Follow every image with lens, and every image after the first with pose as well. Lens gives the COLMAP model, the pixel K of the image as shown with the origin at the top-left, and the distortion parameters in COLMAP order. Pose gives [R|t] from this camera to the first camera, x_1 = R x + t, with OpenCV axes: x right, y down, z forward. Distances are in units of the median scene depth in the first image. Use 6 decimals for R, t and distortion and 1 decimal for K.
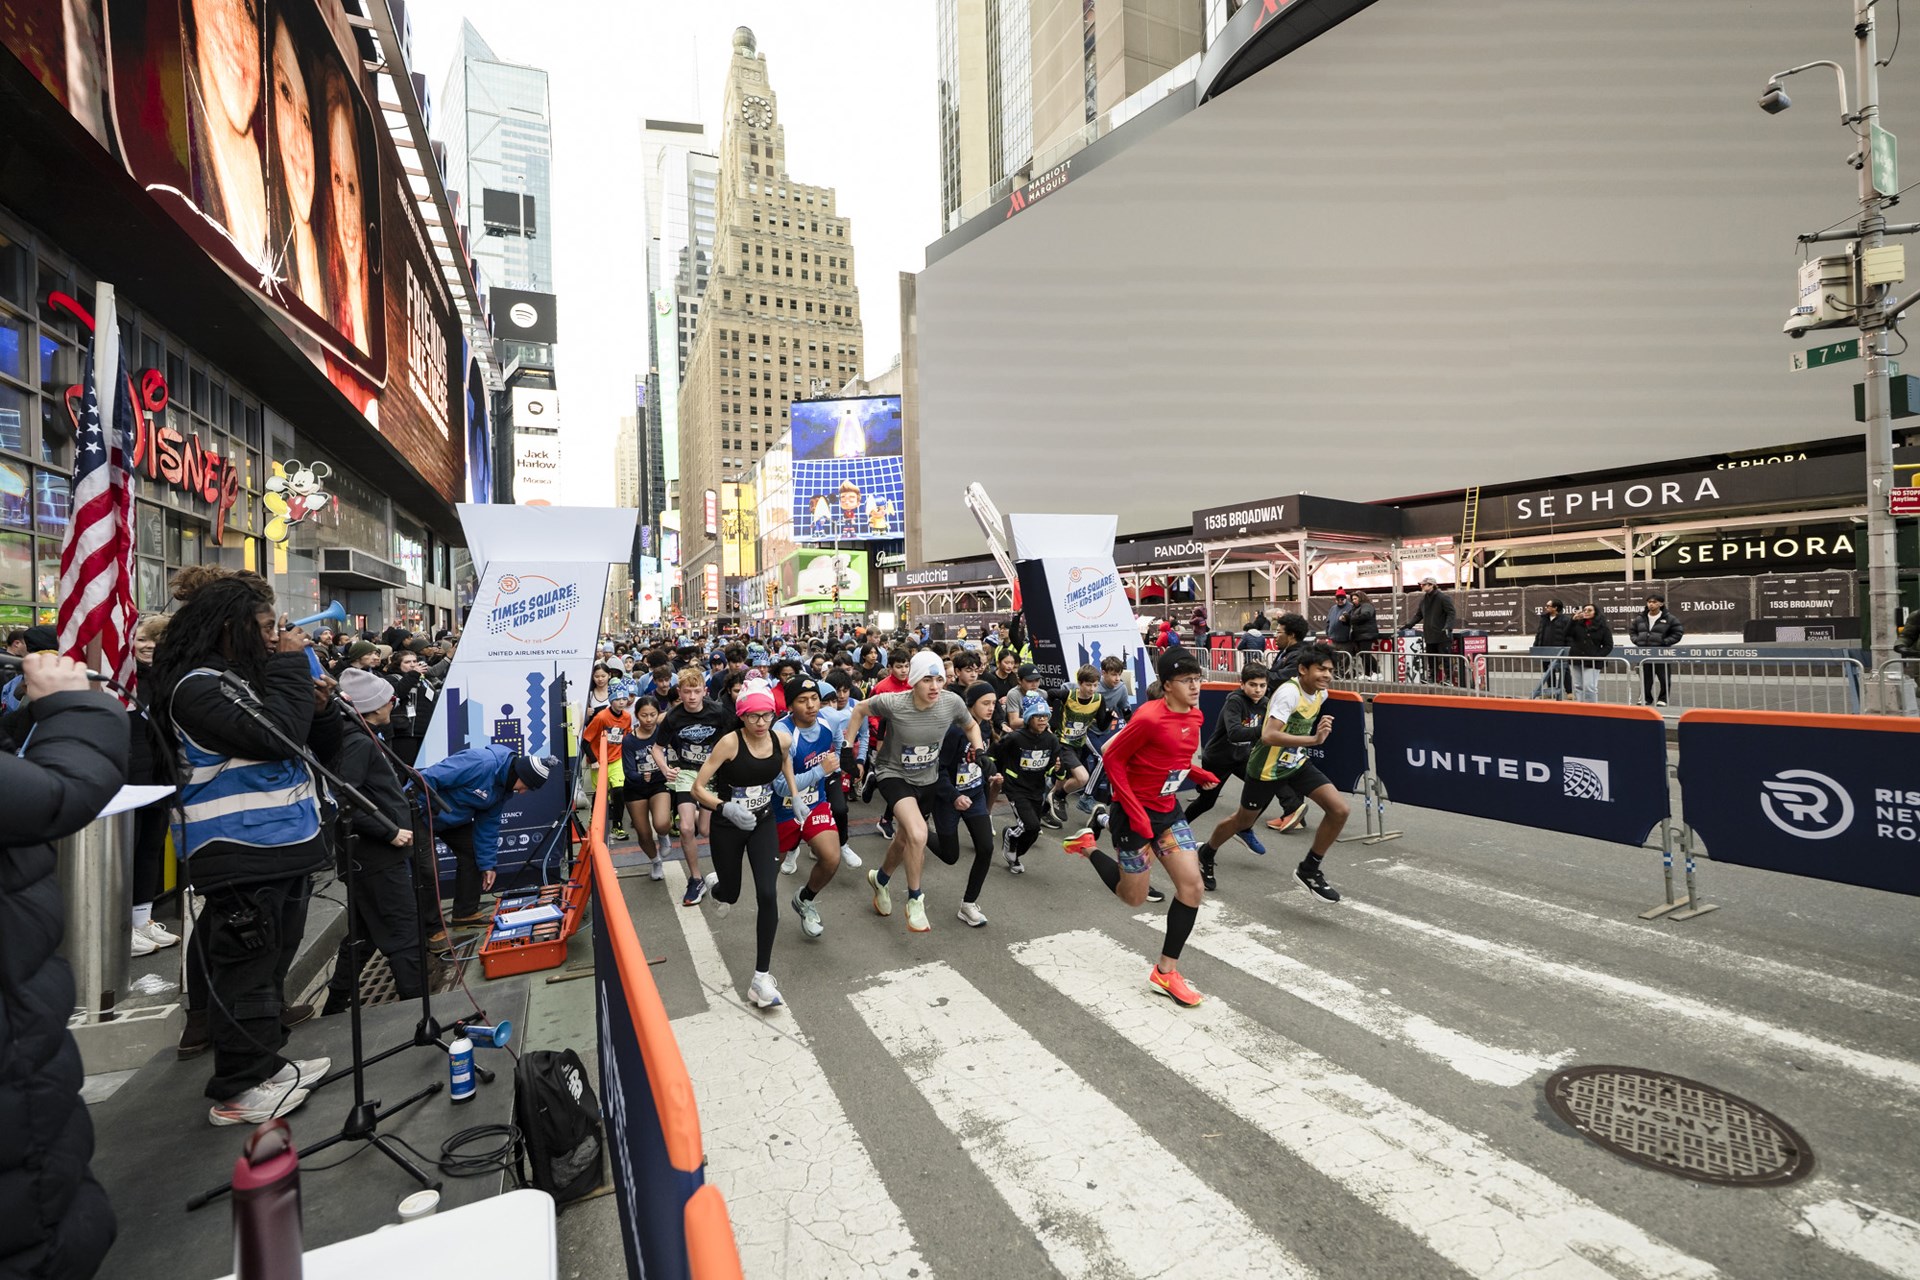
lens RADIAL K [[825.7, 0, 958.3], [0, 825.7, 631.1], [0, 0, 1]] dist [-0.019539, -0.000086]
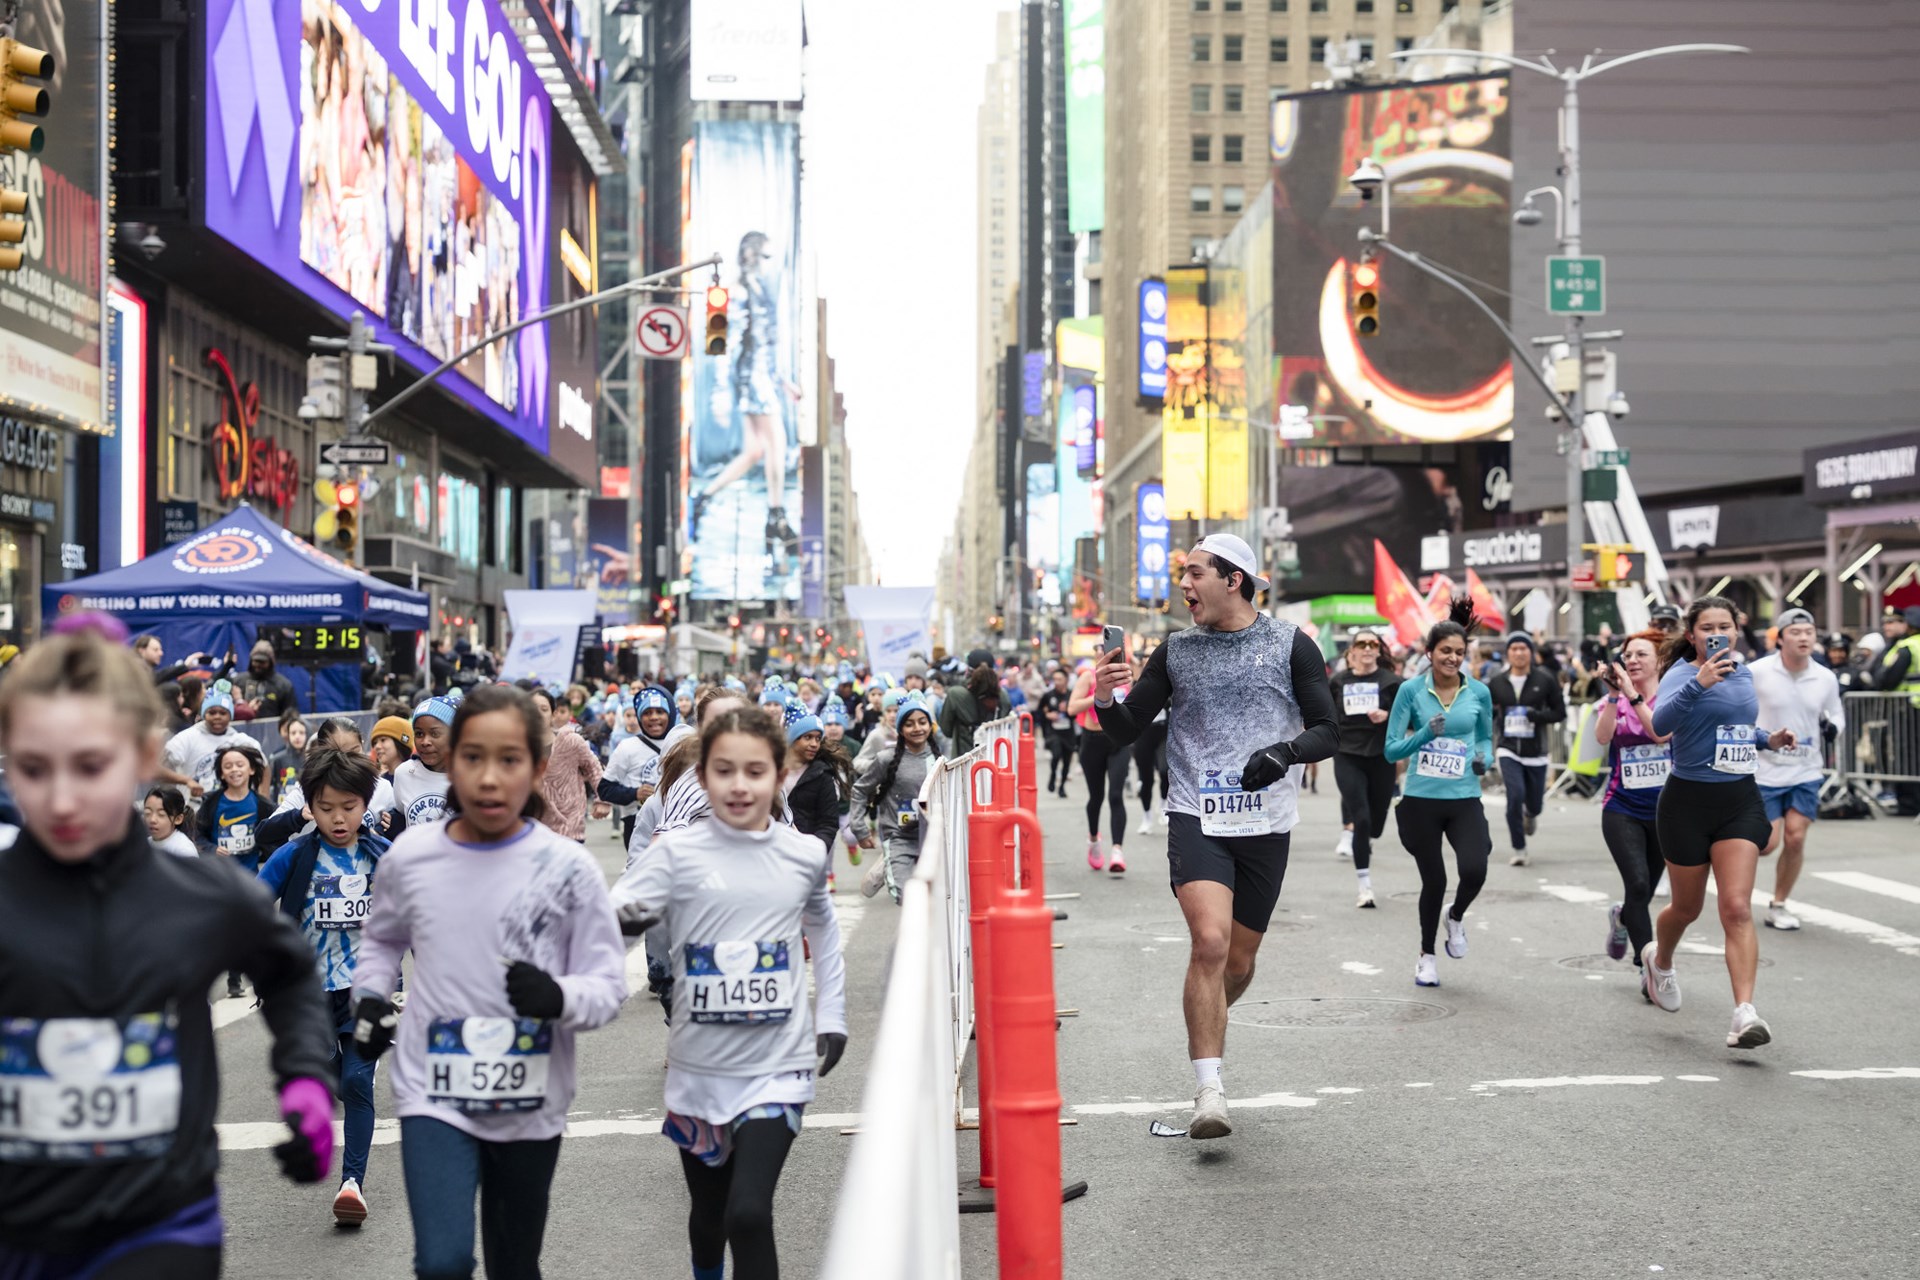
lens RADIAL K [[2766.5, 0, 960.0], [0, 2766.5, 640.0], [0, 0, 1]] dist [-0.020693, -0.024801]
pose [[0.920248, 0.021380, -0.390752, 0.099504], [-0.025717, 0.999652, -0.005870, -0.001297], [0.390490, 0.015450, 0.920477, -0.156001]]
